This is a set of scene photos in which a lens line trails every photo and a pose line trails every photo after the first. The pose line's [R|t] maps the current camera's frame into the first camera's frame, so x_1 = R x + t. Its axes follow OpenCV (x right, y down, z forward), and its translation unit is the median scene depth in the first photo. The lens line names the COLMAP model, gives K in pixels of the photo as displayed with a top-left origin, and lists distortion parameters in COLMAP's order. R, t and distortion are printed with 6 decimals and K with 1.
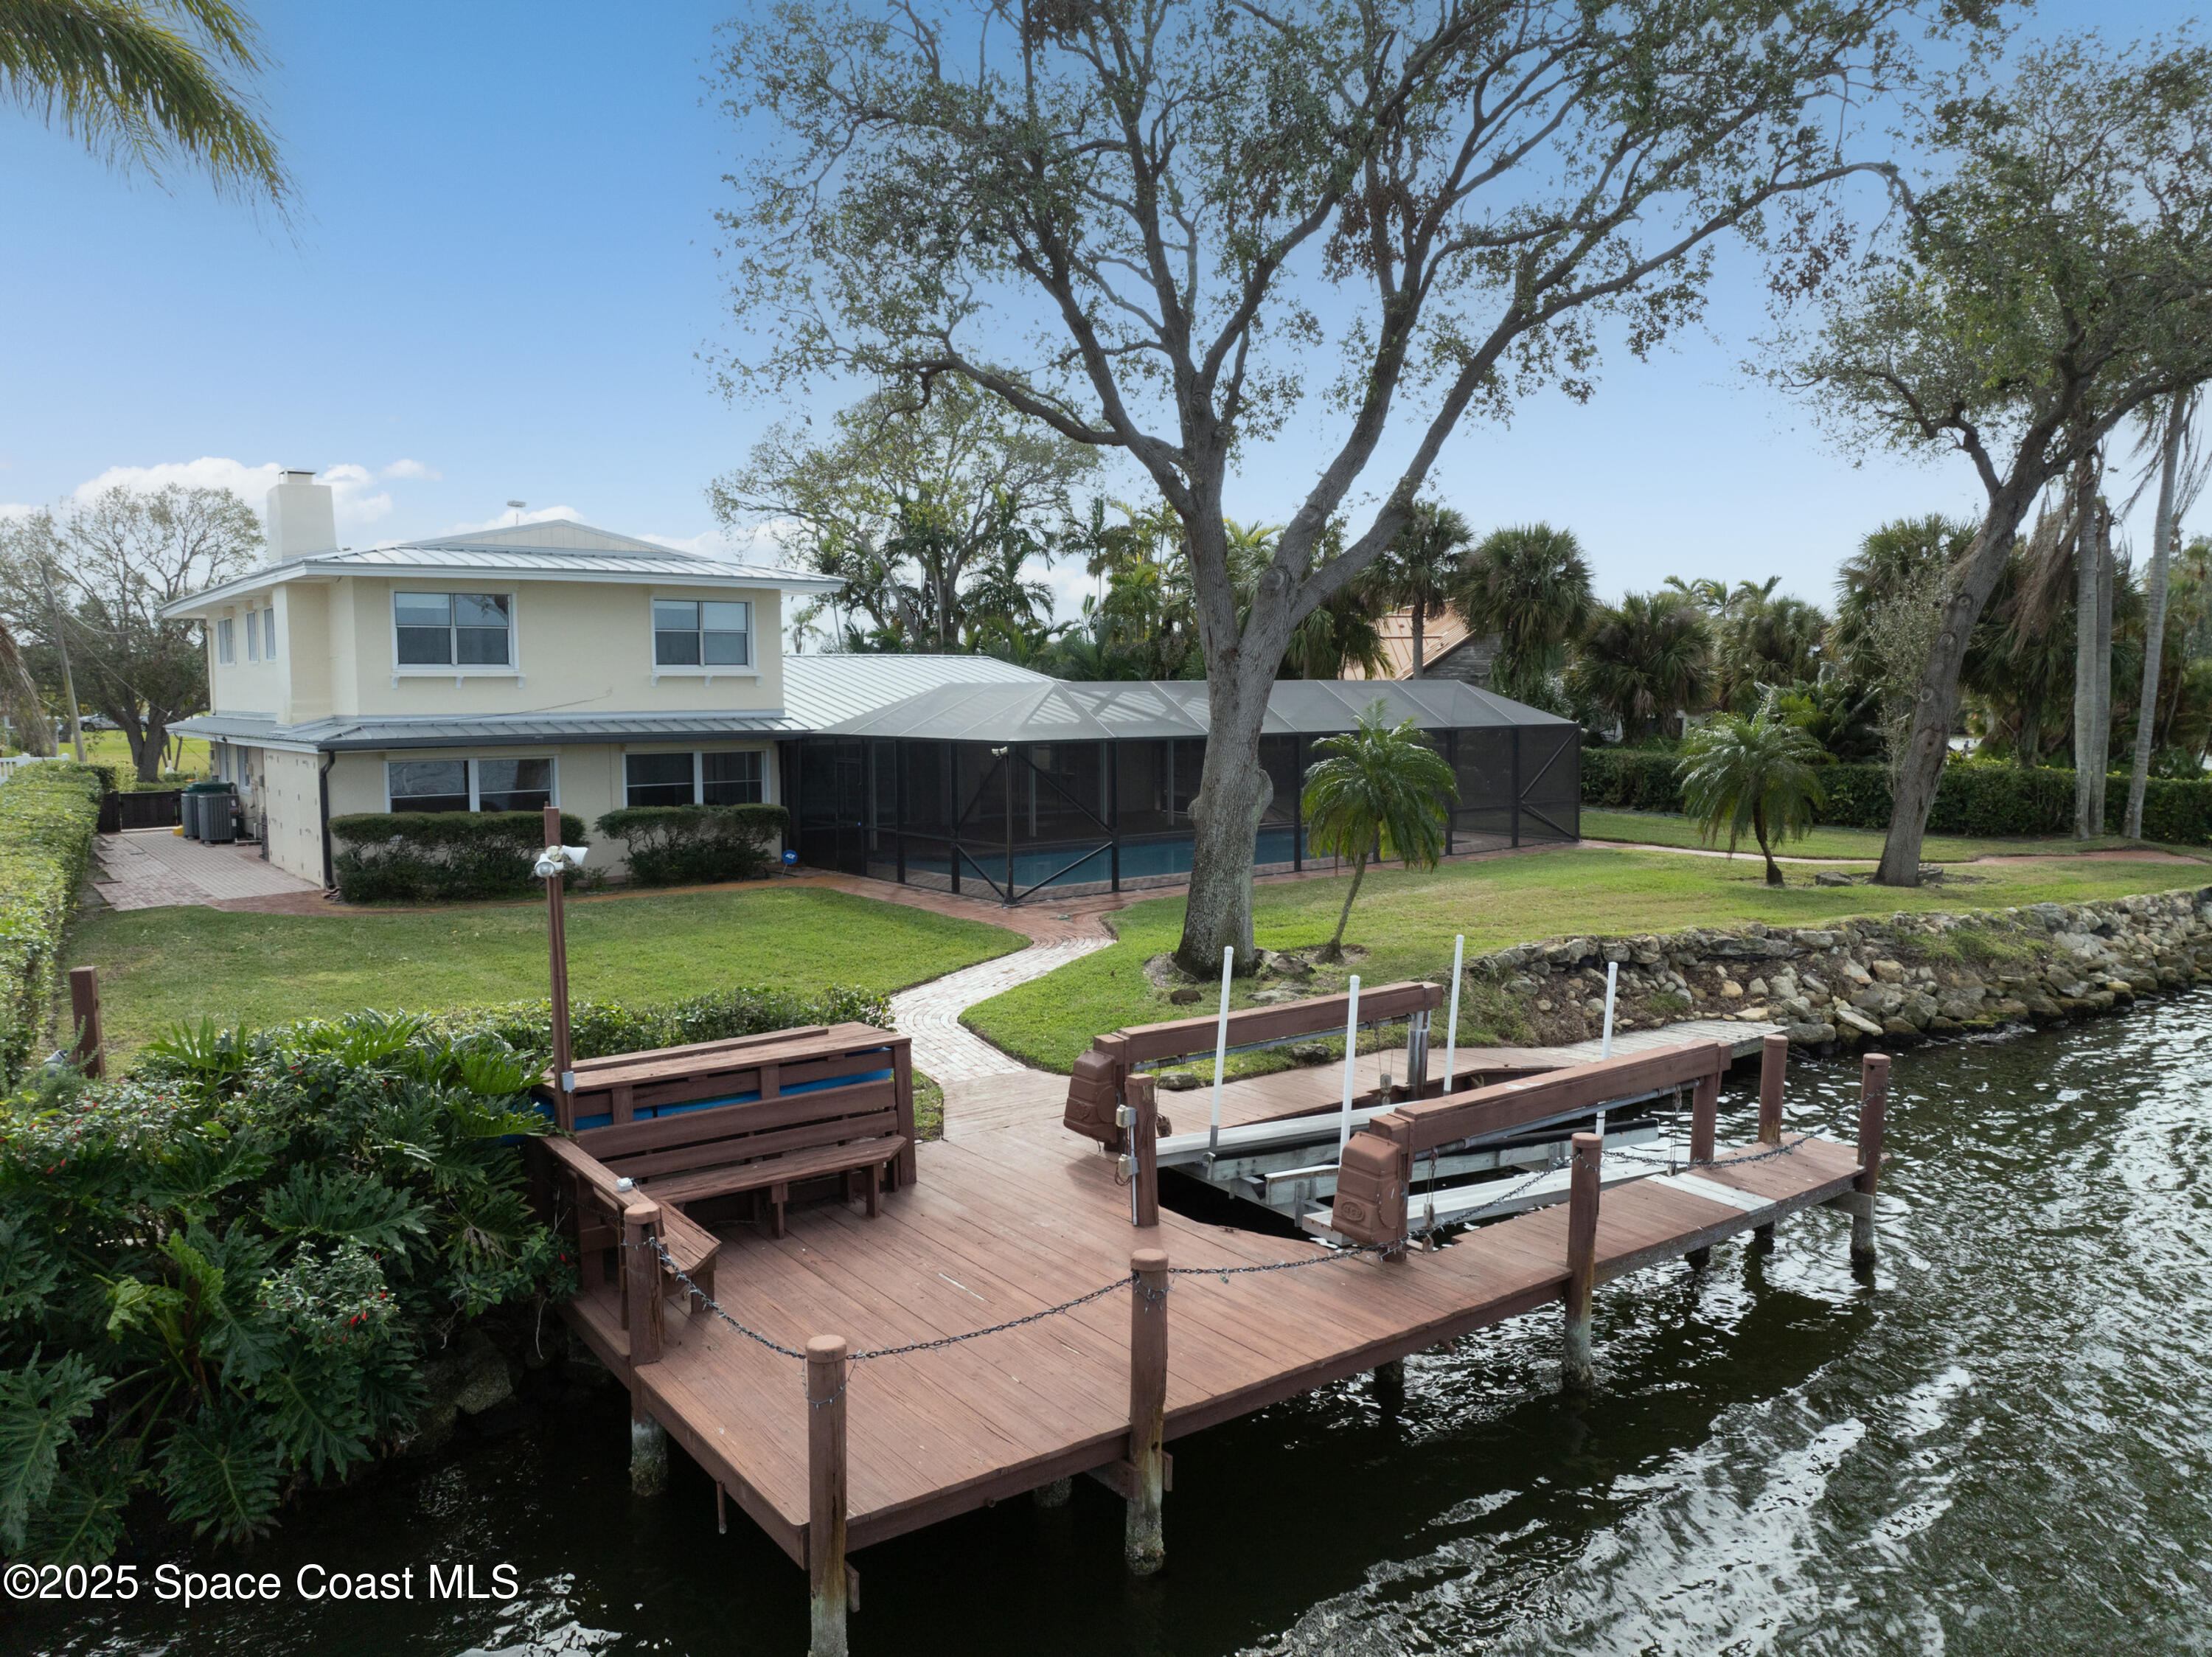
lens RADIAL K [[1561.6, 0, 1109.5], [0, 1561.6, 822.8], [0, 0, 1]] dist [-0.051650, 0.020448]
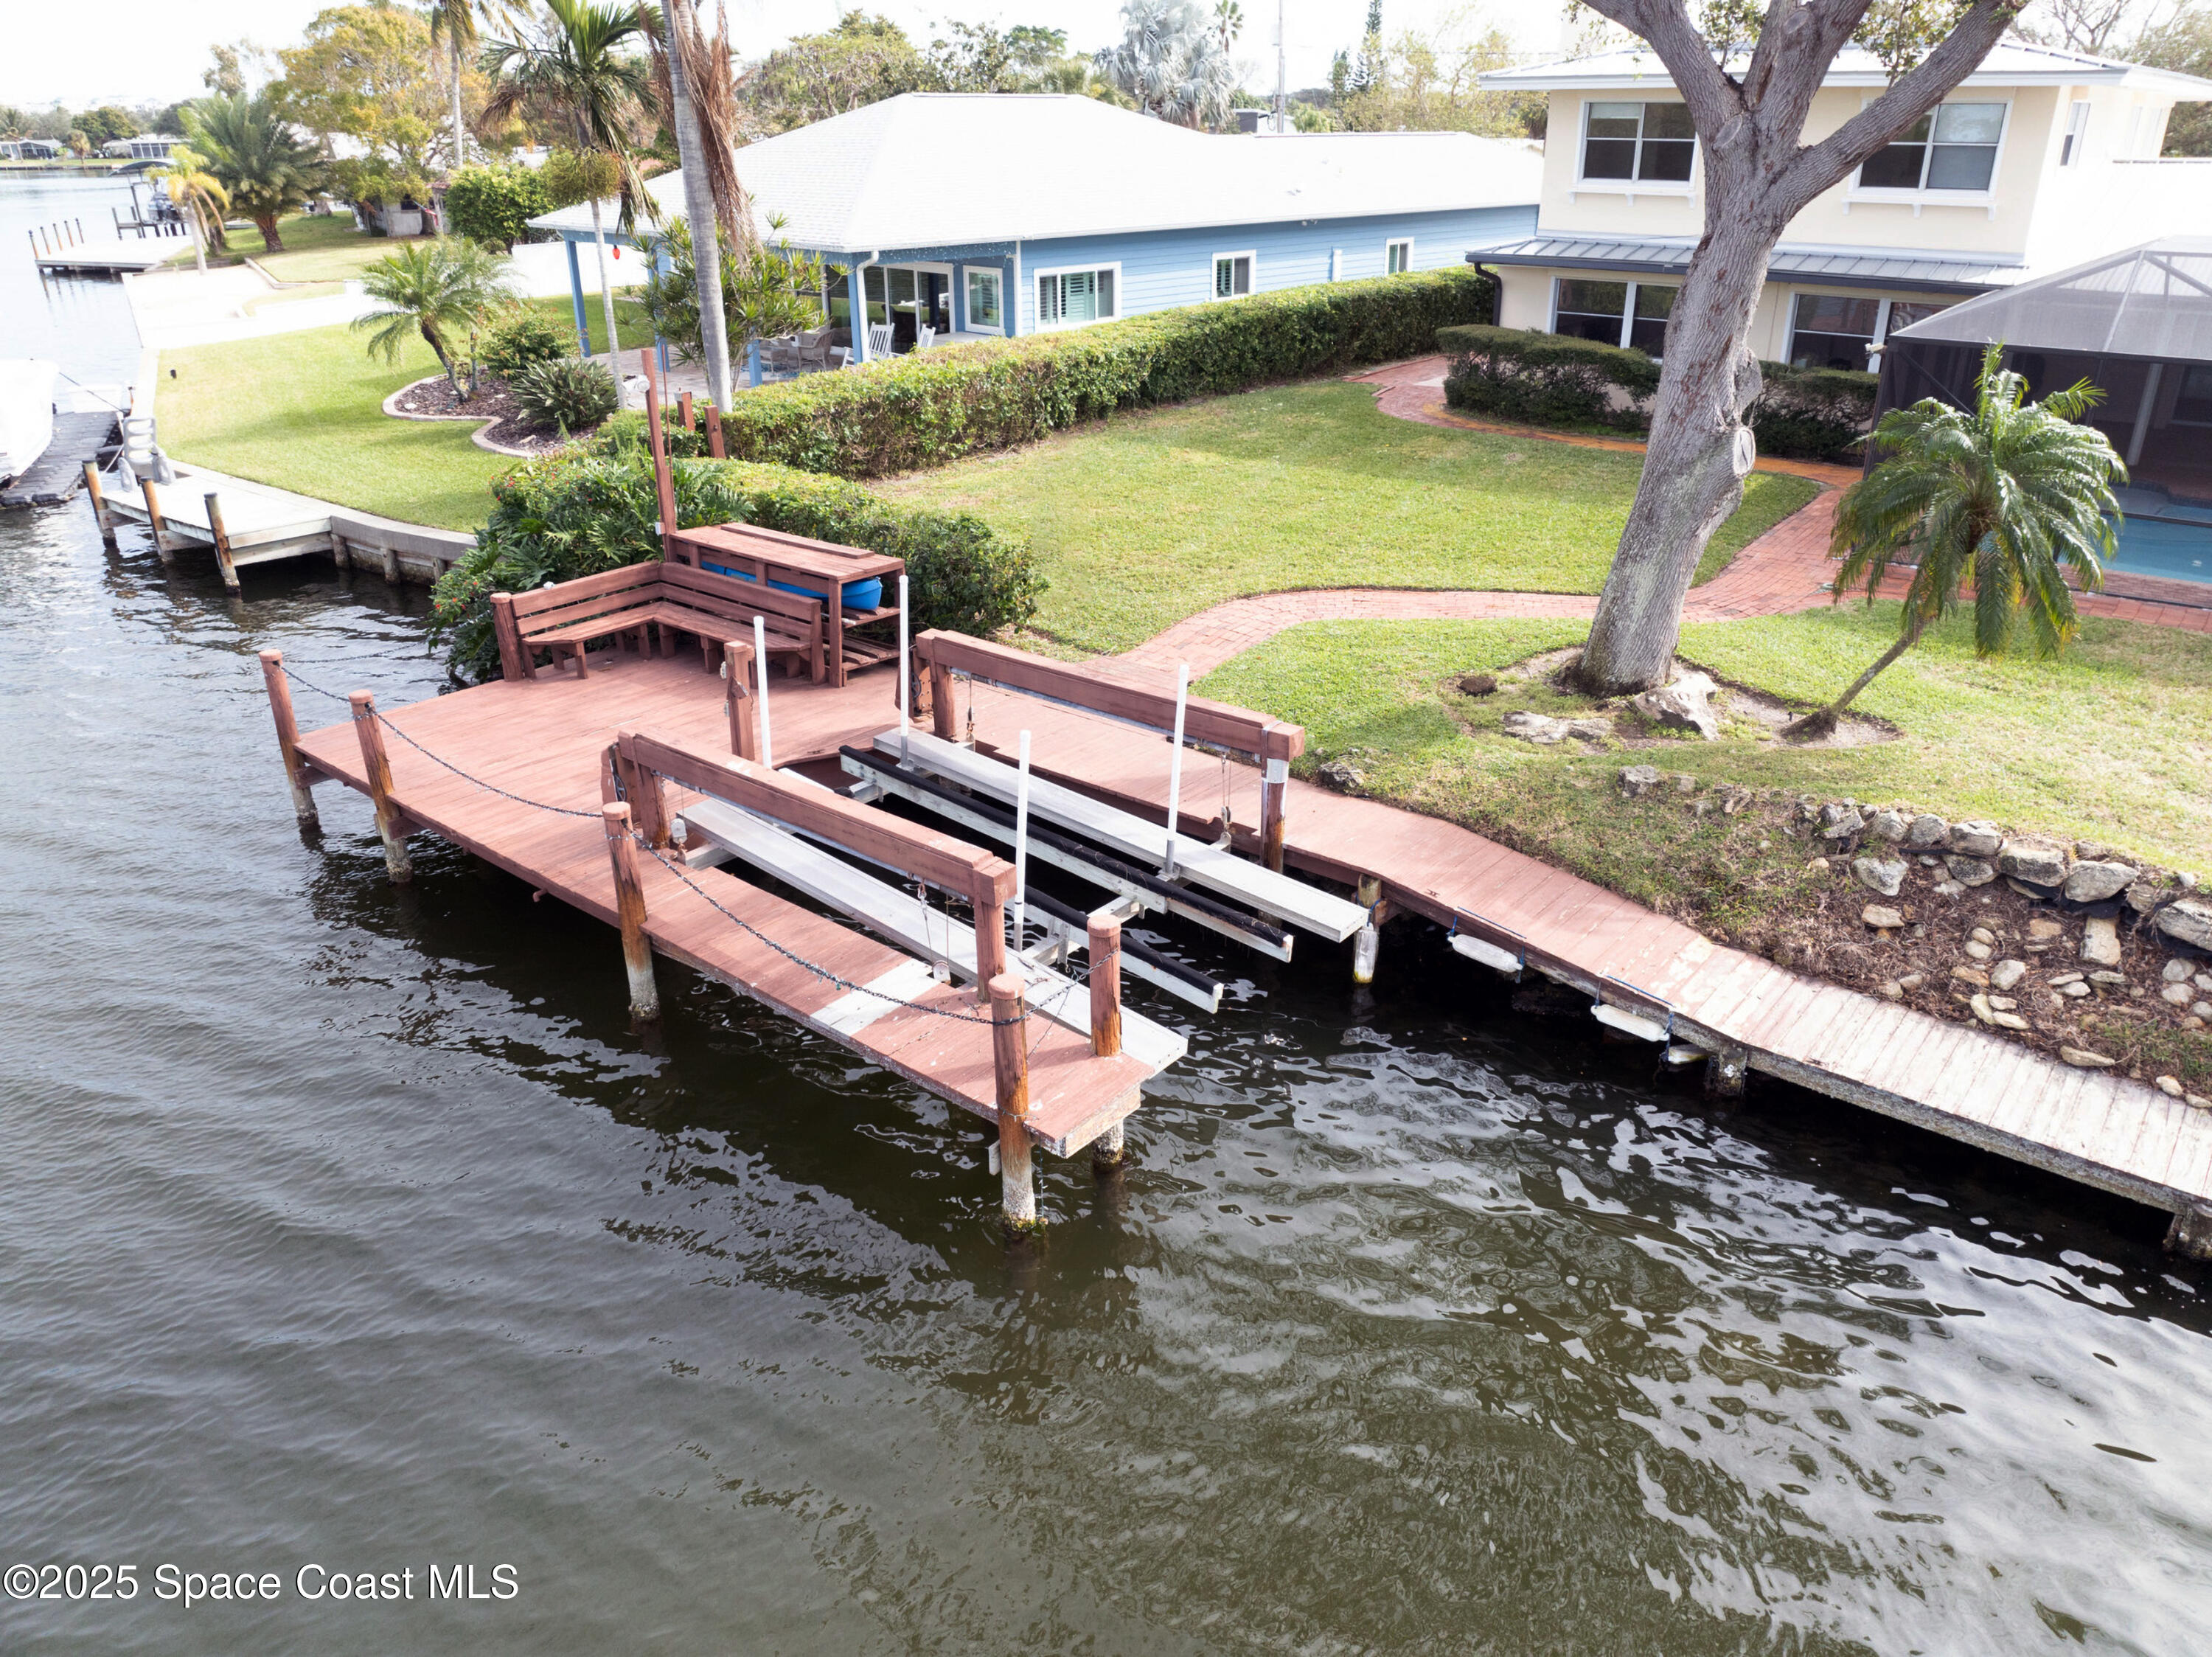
lens RADIAL K [[1561.6, 0, 1109.5], [0, 1561.6, 822.8], [0, 0, 1]] dist [-0.051650, 0.020448]
pose [[0.247238, 0.404787, -0.880353, 0.556377], [-0.080039, 0.913986, 0.397773, -0.098268], [0.965643, -0.027882, 0.258371, 0.442636]]
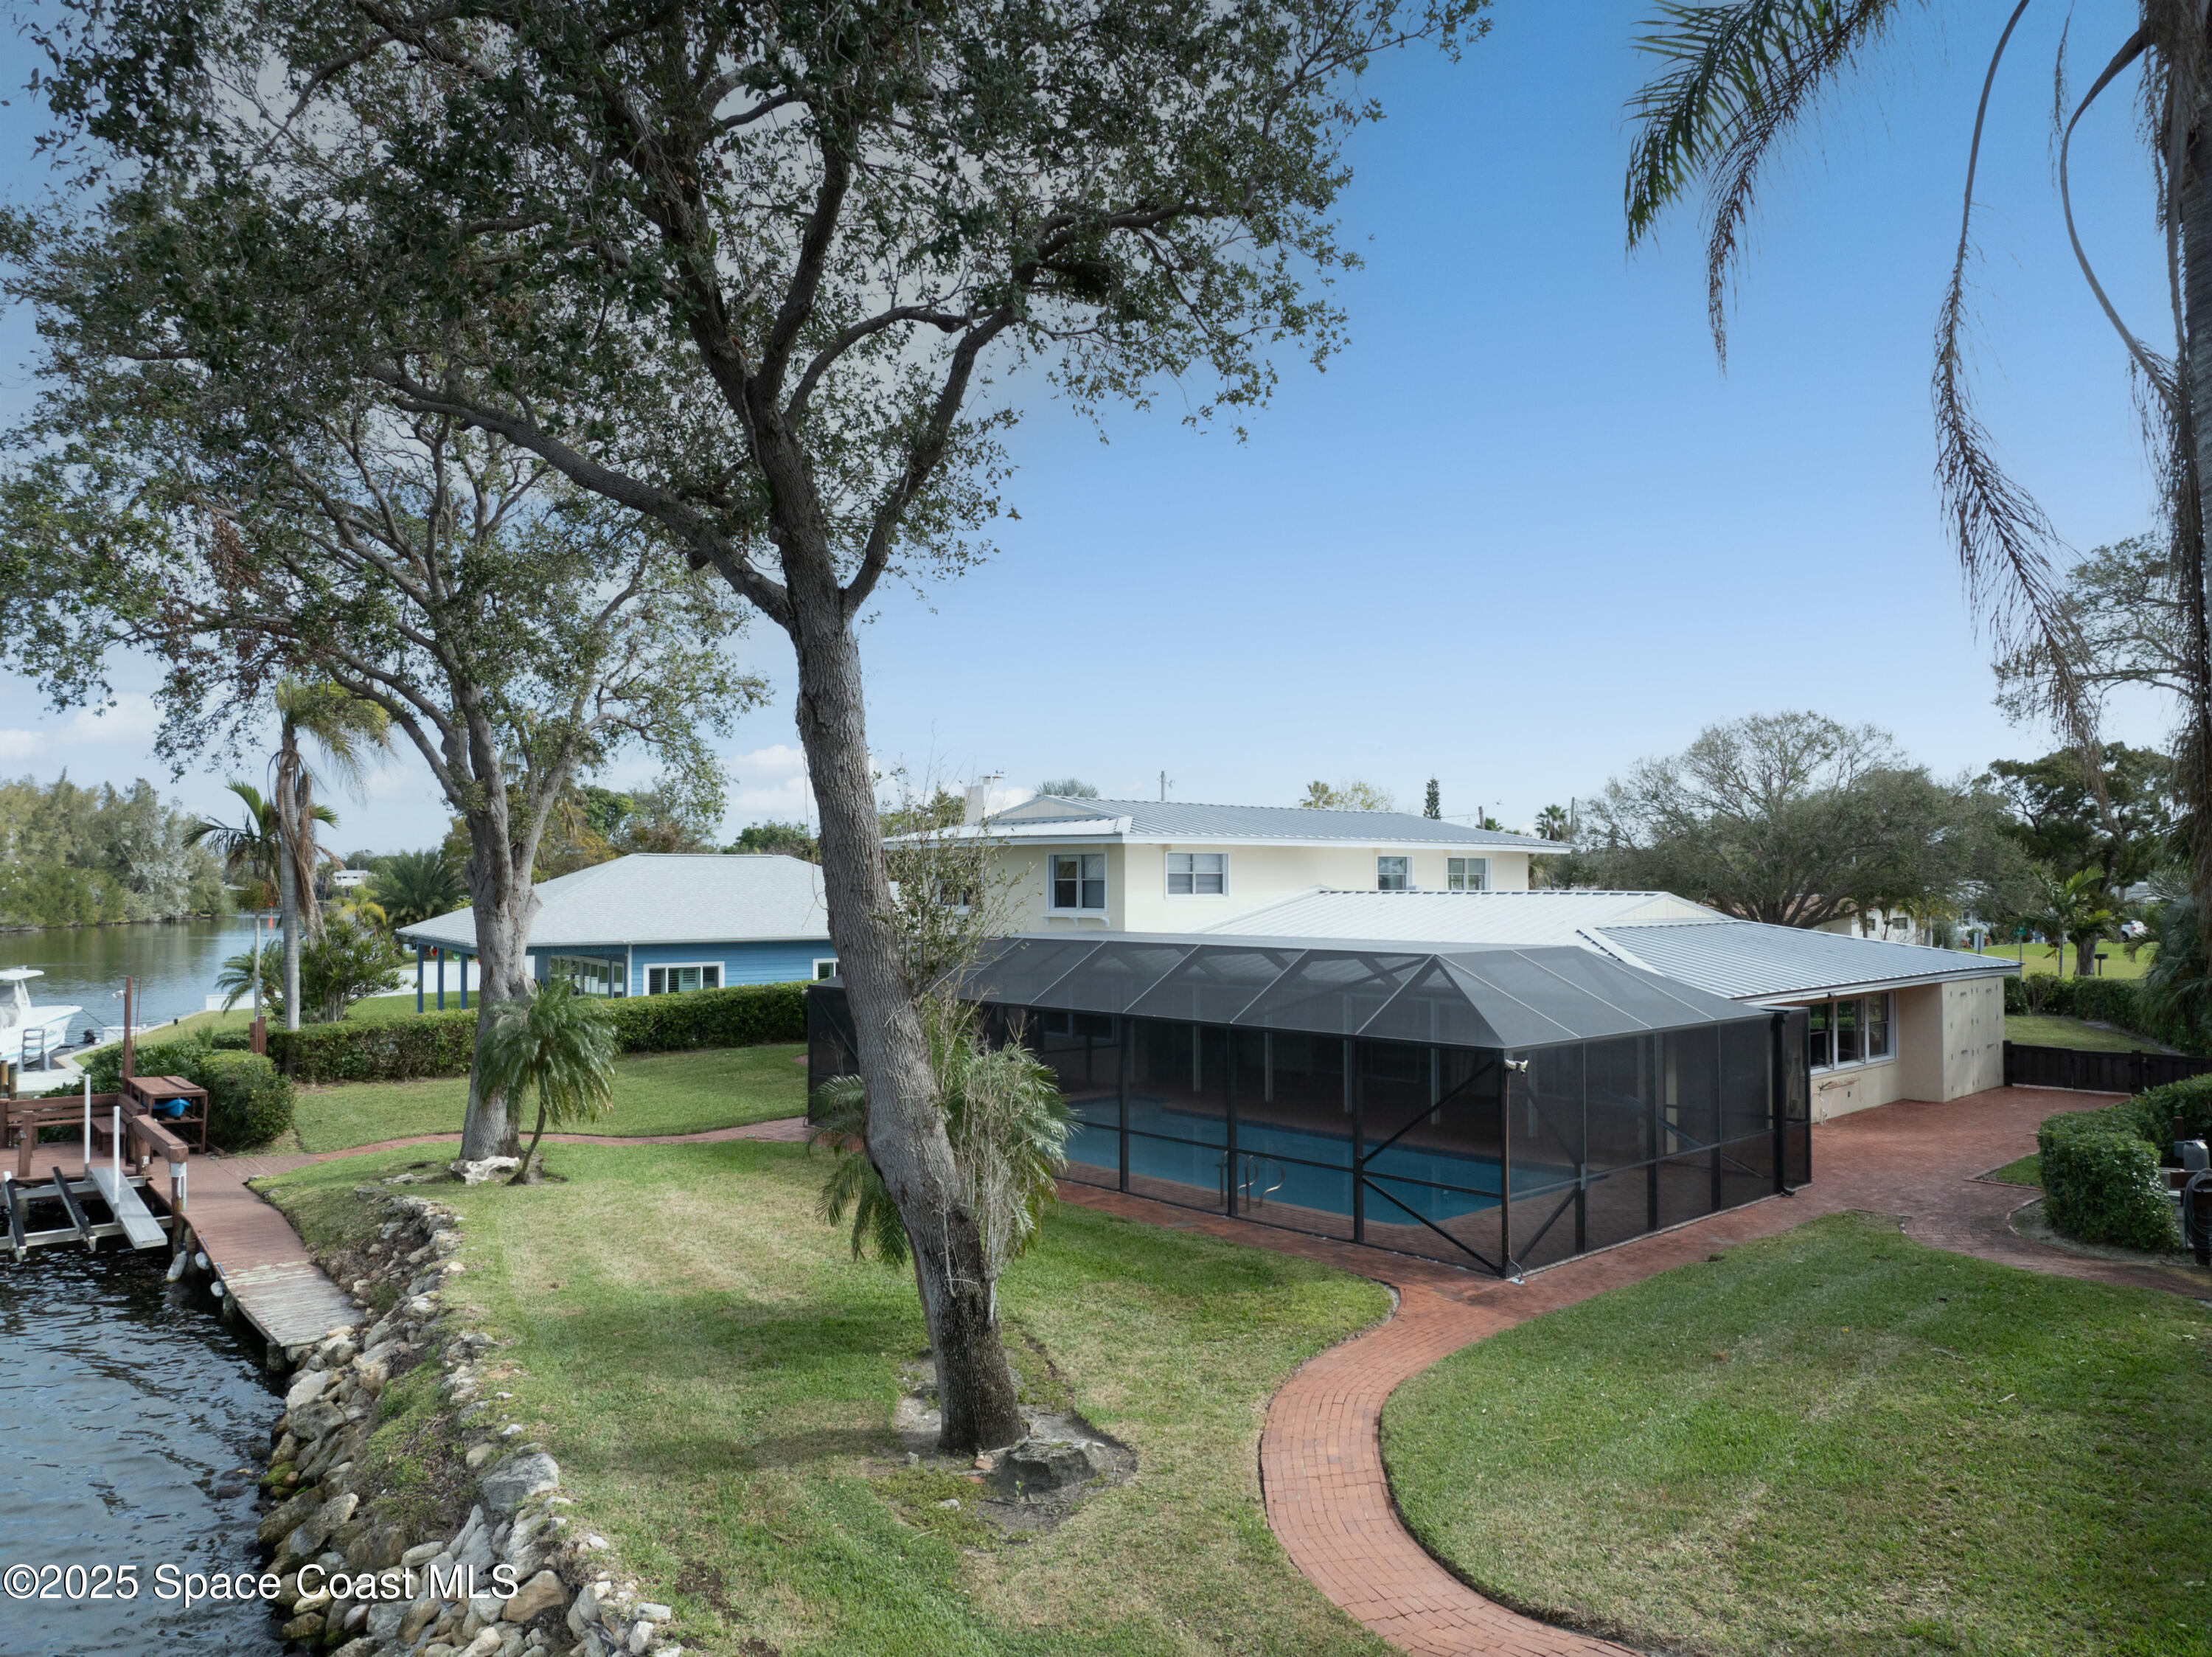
lens RADIAL K [[1557.4, 0, 1106.3], [0, 1557.4, 825.1], [0, 0, 1]] dist [-0.037058, -0.003298]
pose [[0.057944, -0.030886, -0.997842, 1.101886], [-0.085976, 0.995653, -0.035811, -0.146321], [0.994611, 0.087865, 0.055037, 1.119632]]
